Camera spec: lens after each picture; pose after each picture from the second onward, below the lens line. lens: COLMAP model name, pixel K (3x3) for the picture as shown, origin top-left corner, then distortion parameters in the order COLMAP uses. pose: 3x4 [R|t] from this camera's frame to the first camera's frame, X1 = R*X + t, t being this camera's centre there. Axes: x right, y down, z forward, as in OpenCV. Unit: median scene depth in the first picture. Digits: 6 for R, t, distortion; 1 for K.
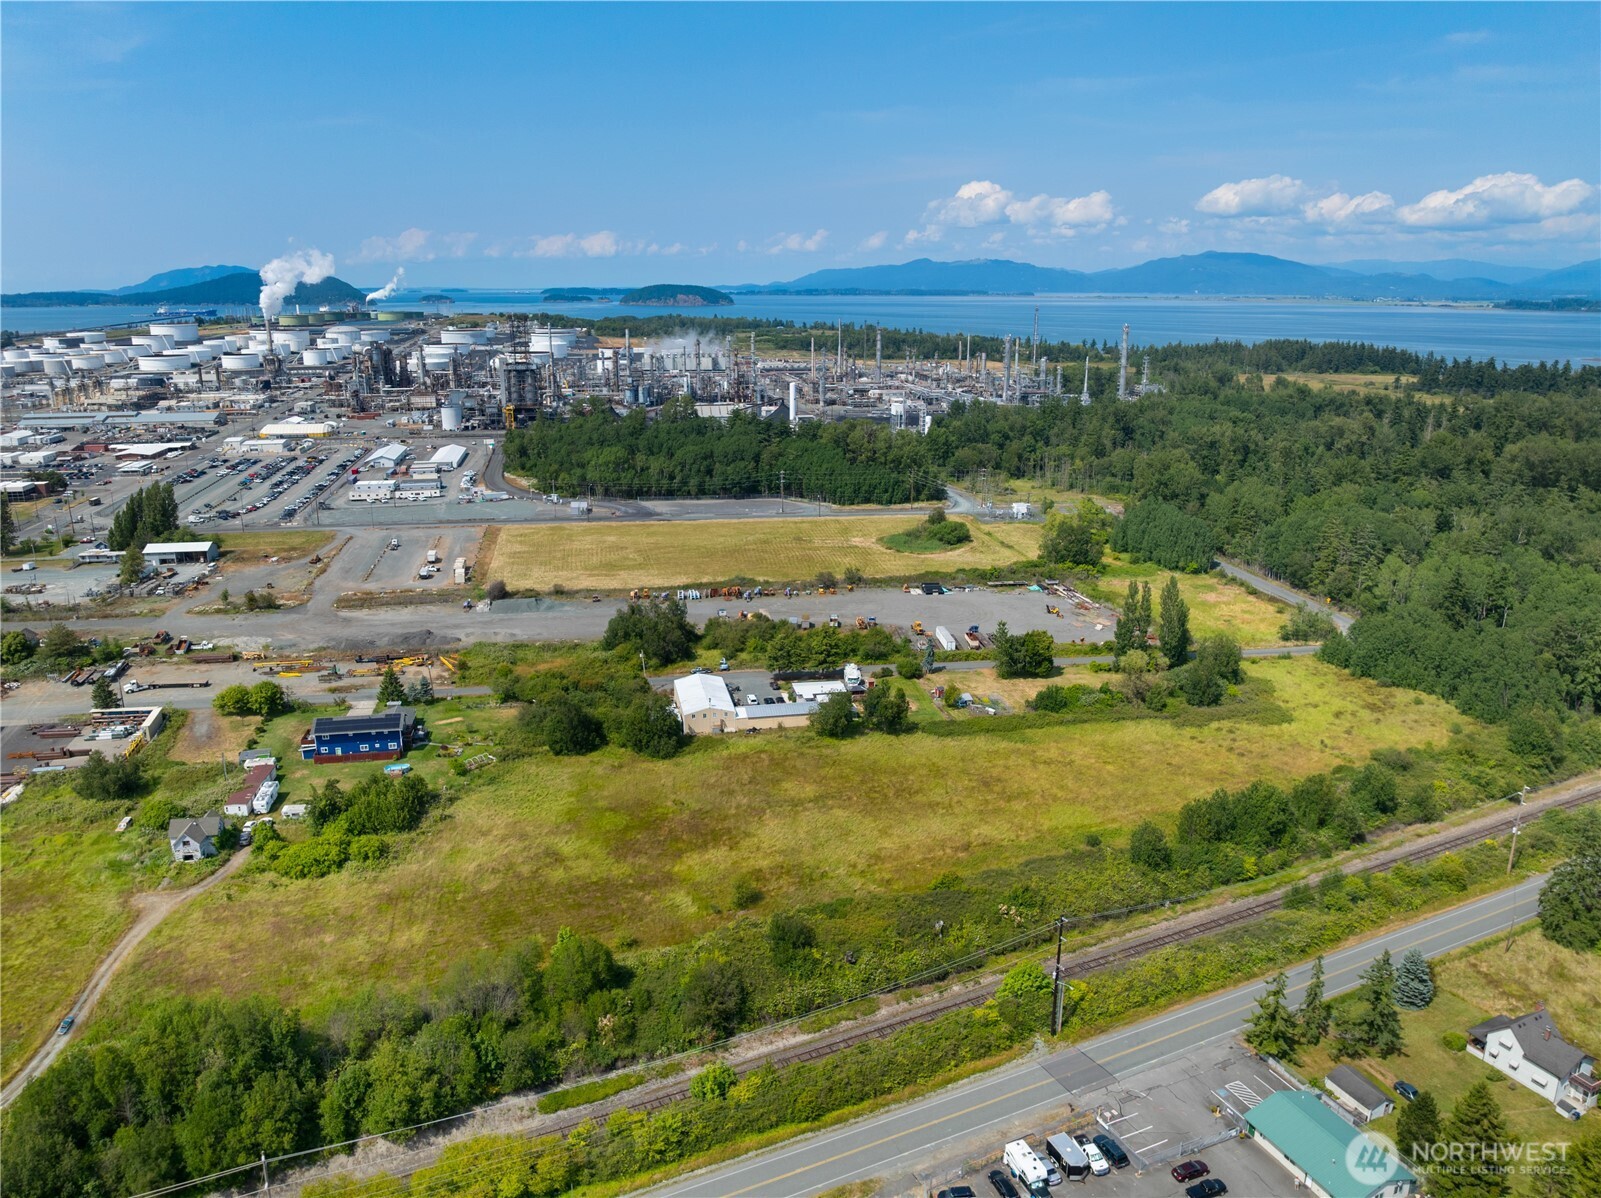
lens RADIAL K [[1141.6, 0, 800.5], [0, 1141.6, 599.0], [0, 0, 1]] dist [-0.041287, 0.003294]
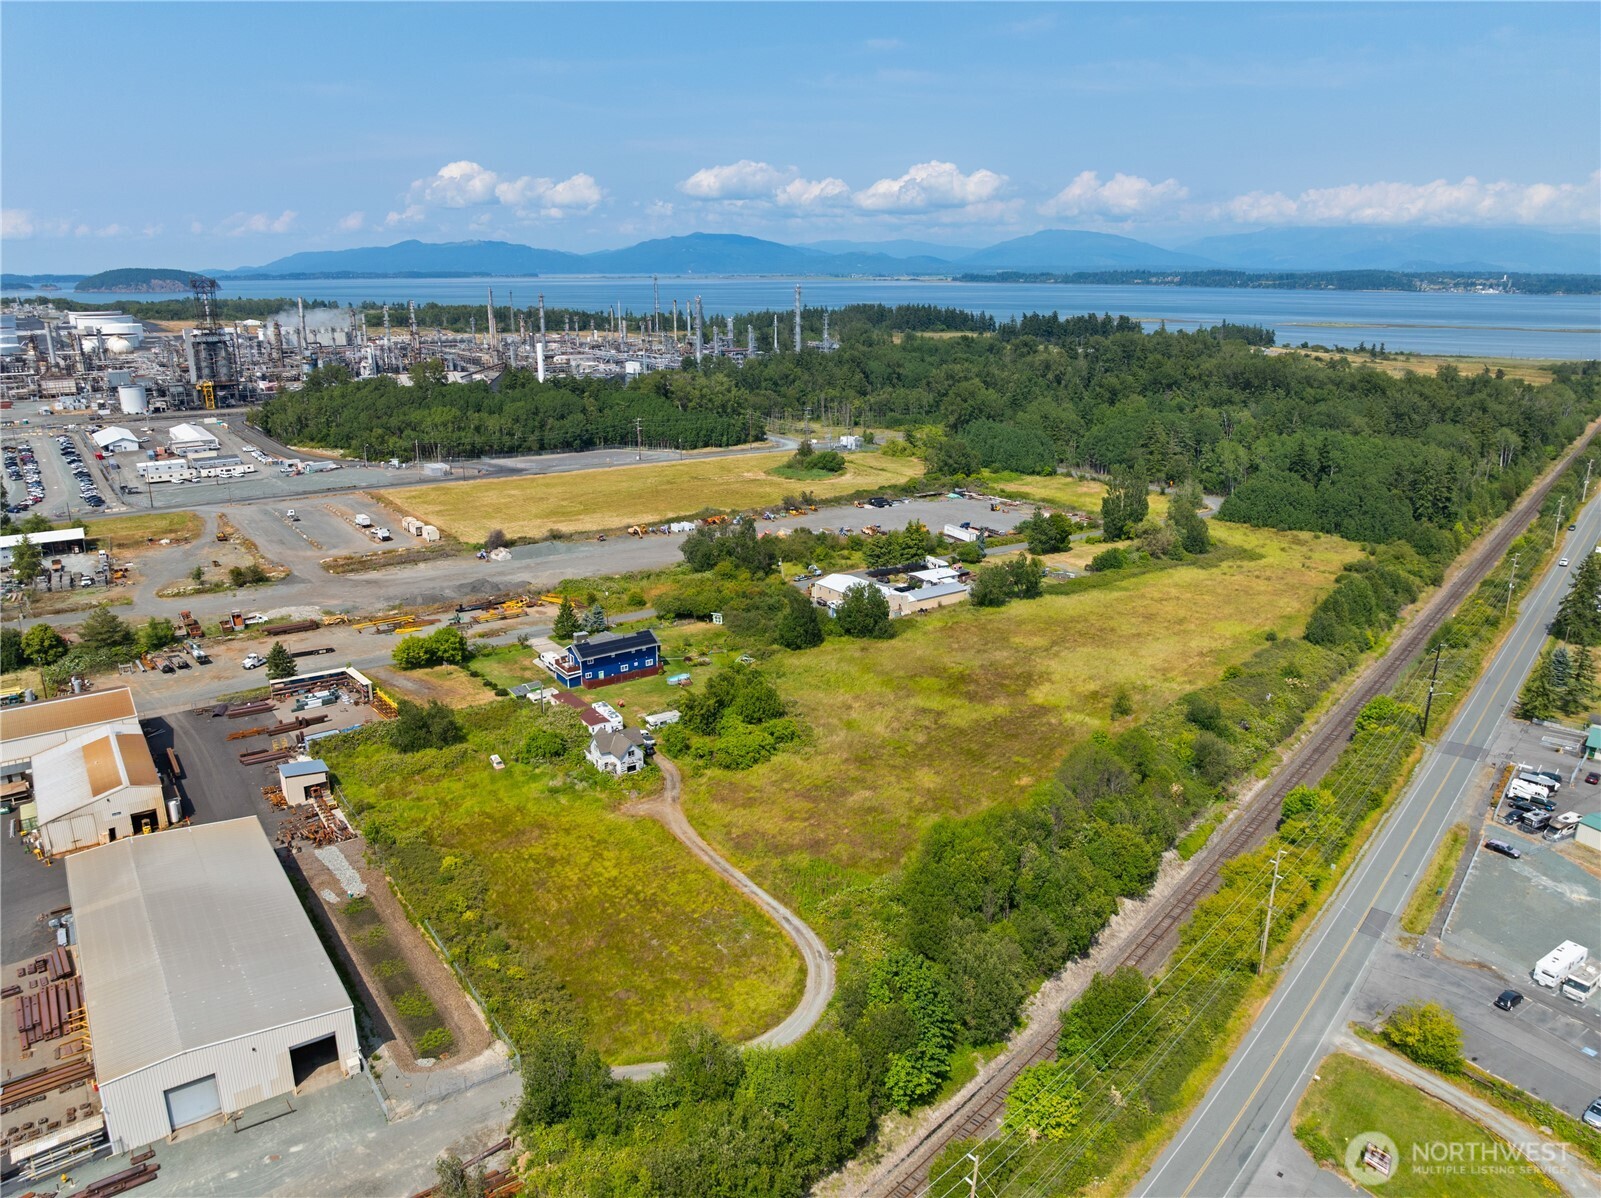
lens RADIAL K [[1141.6, 0, 800.5], [0, 1141.6, 599.0], [0, 0, 1]] dist [-0.041287, 0.003294]
pose [[0.907543, -0.118375, 0.402930, -0.109953], [0.112753, 0.992906, 0.037740, 0.008885], [-0.404539, 0.011181, 0.914452, 0.005616]]
